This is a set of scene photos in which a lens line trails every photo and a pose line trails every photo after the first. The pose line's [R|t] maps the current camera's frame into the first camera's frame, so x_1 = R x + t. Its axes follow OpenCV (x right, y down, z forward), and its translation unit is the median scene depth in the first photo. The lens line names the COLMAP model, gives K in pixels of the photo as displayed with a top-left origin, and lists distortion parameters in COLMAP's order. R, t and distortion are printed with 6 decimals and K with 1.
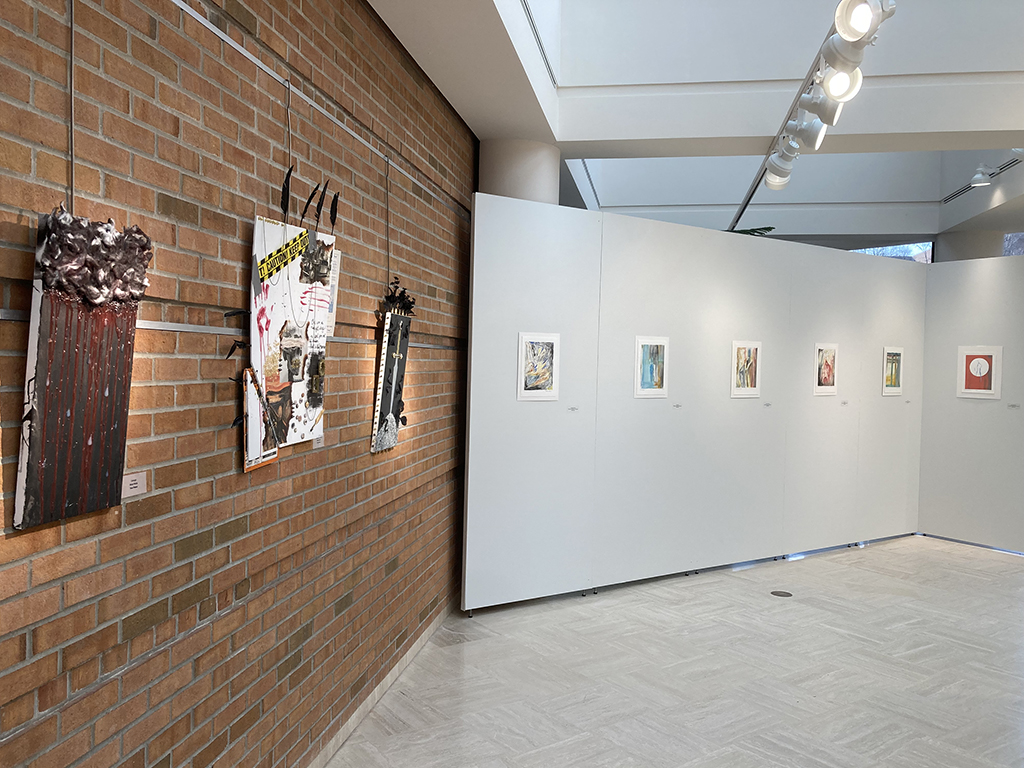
lens RADIAL K [[922.6, 0, 509.5], [0, 922.6, 380.8], [0, 0, 1]] dist [0.077728, -0.068740]
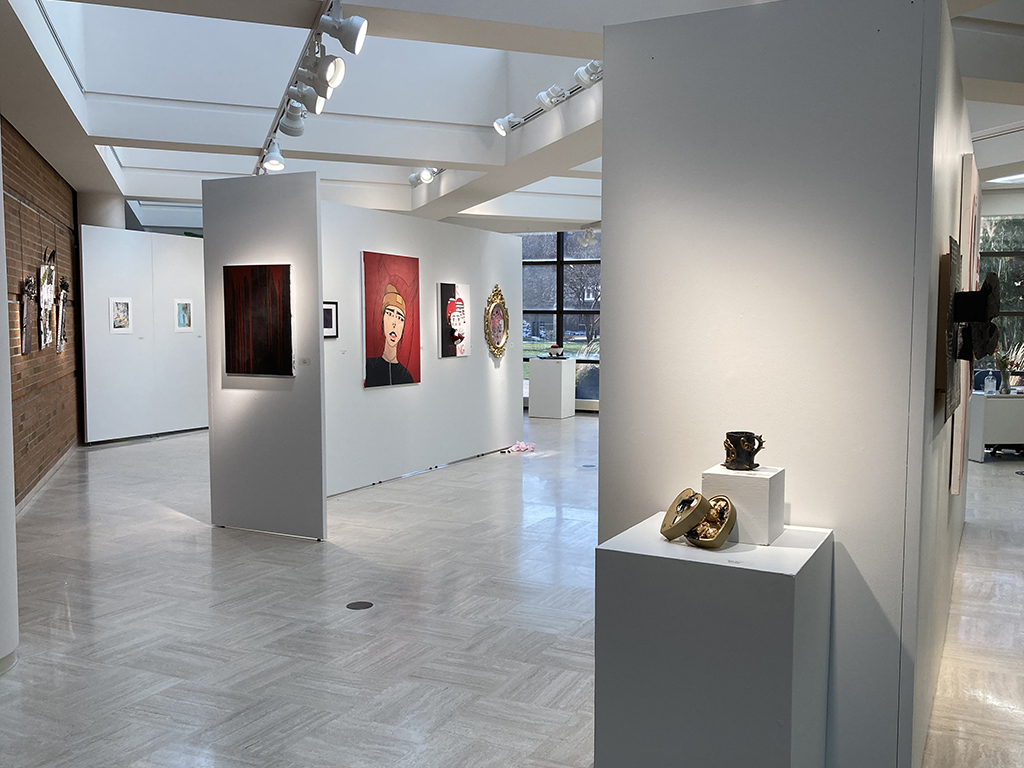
lens RADIAL K [[922.6, 0, 507.0], [0, 922.6, 382.2], [0, 0, 1]] dist [0.077728, -0.068740]
pose [[0.884415, -0.052598, 0.463728, -0.168071], [0.027140, 0.997744, 0.061407, 0.025743], [-0.465912, -0.041724, 0.883847, -1.105804]]
